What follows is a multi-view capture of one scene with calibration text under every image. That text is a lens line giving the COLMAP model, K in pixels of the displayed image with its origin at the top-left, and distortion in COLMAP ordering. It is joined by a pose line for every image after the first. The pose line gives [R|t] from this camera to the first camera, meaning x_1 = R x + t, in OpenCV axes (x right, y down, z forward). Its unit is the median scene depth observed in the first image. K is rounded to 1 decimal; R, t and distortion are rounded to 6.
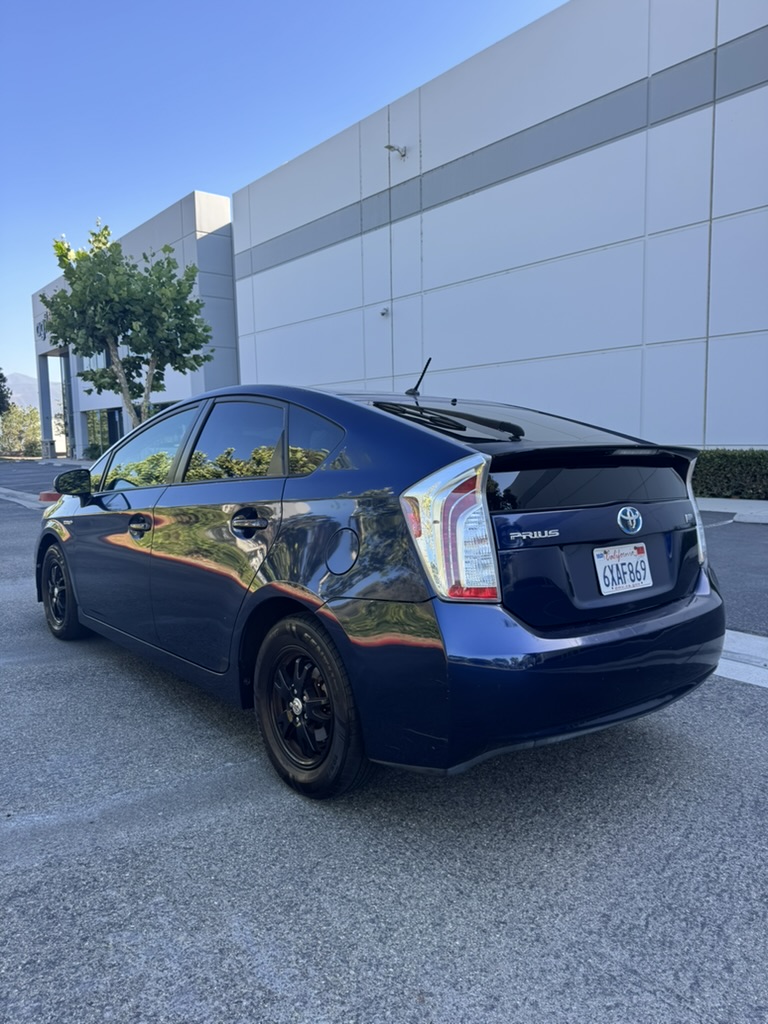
lens RADIAL K [[731.2, 0, 384.5], [0, 731.2, 541.8], [0, 0, 1]] dist [0.024595, -0.030643]
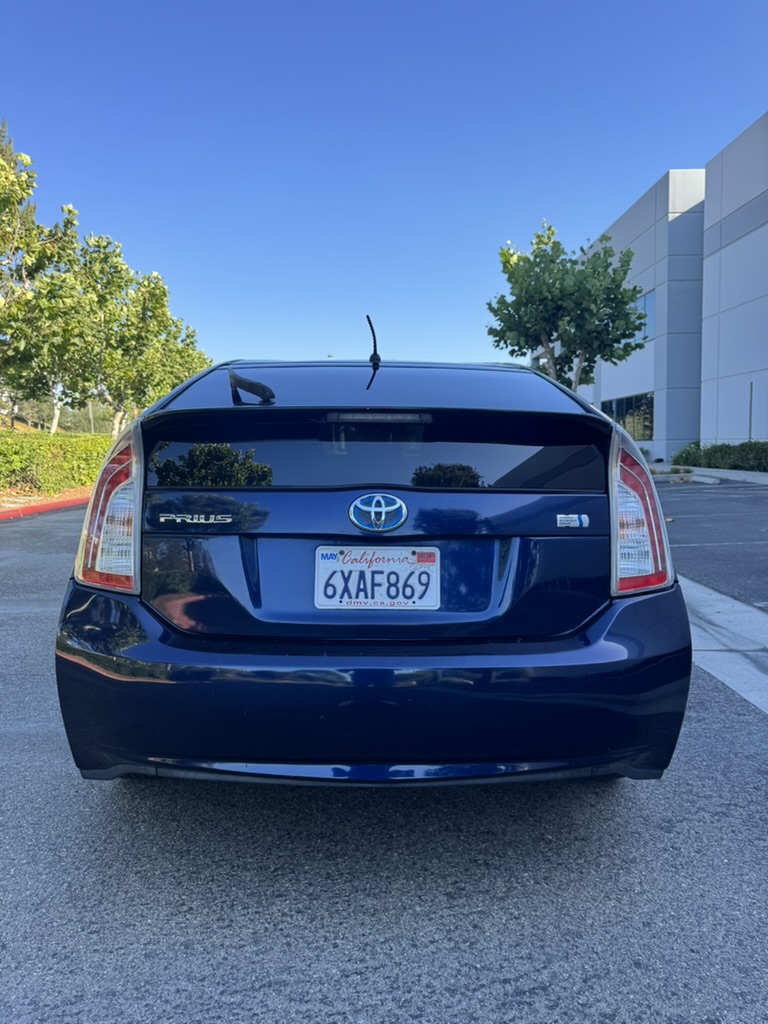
lens RADIAL K [[731.2, 0, 371.8], [0, 731.2, 528.2], [0, 0, 1]] dist [0.024595, -0.030643]
pose [[0.770922, 0.069456, -0.633132, 0.111647], [-0.078395, 0.996826, 0.013897, -0.003254], [0.632087, 0.038921, 0.773919, 0.062765]]
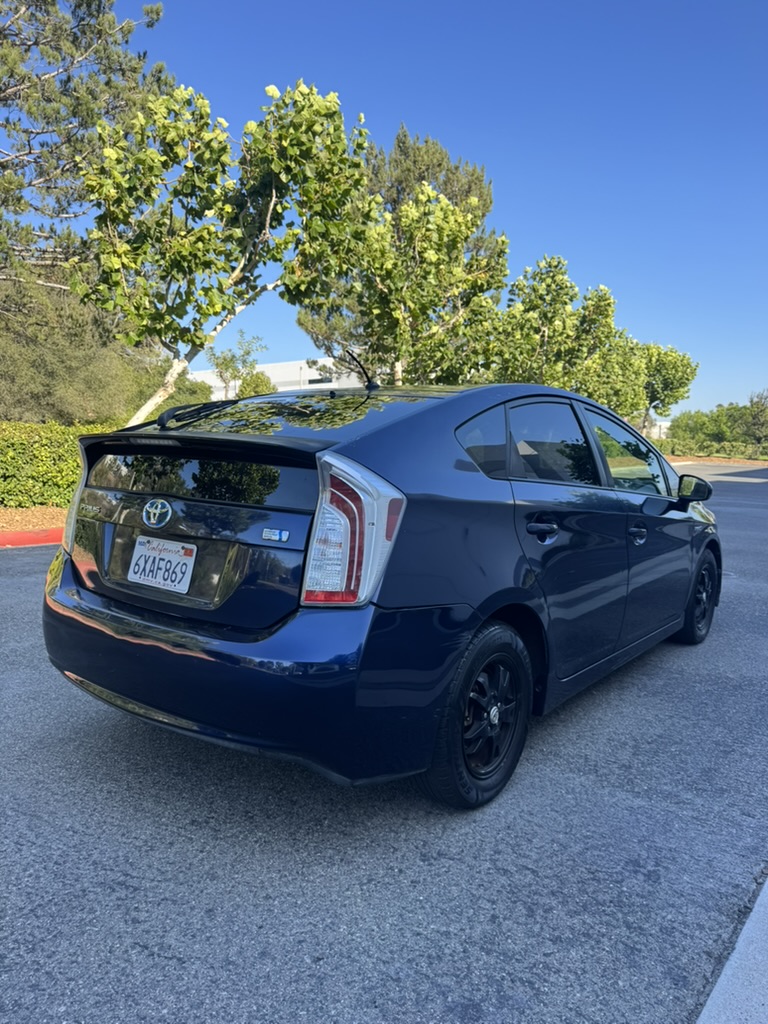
lens RADIAL K [[731.2, 0, 388.4], [0, 731.2, 535.5], [0, 0, 1]] dist [0.024595, -0.030643]
pose [[0.222098, 0.121860, -0.967379, 0.188192], [-0.148345, 0.984832, 0.090001, -0.018607], [0.963673, 0.123517, 0.236807, 0.151680]]
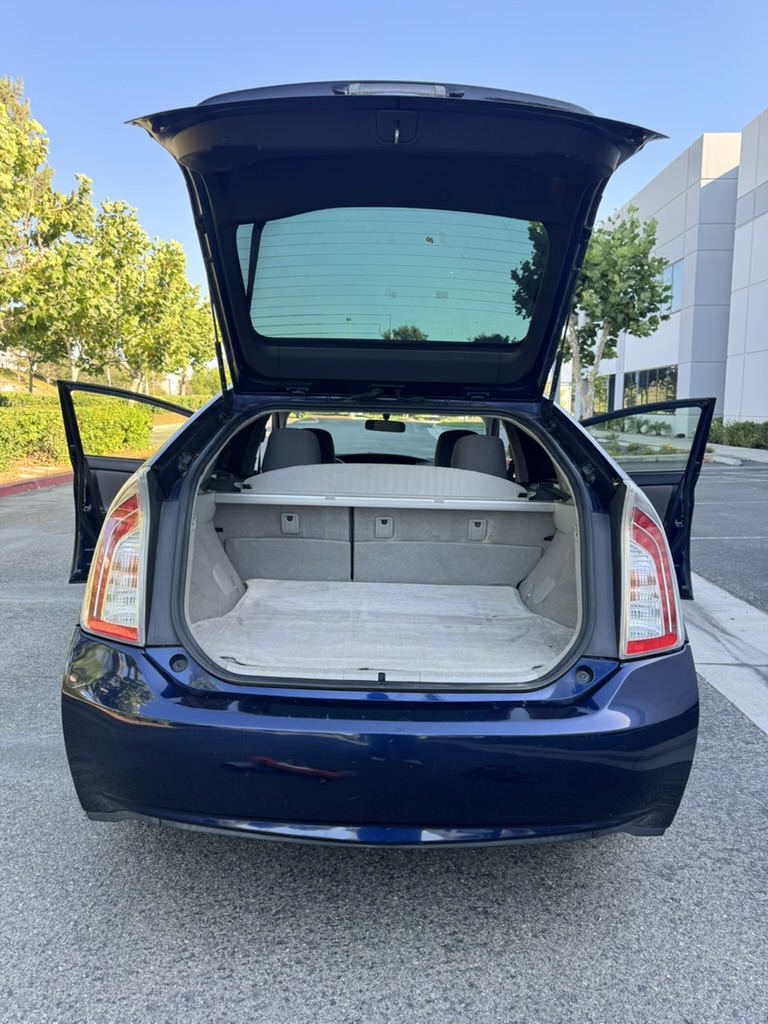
lens RADIAL K [[731.2, 0, 371.8], [0, 731.2, 529.2], [0, 0, 1]] dist [0.024595, -0.030643]
pose [[0.755161, 0.117904, -0.644849, 0.110456], [-0.097743, 0.992948, 0.067087, -0.016852], [0.648211, 0.012368, 0.761360, 0.064397]]
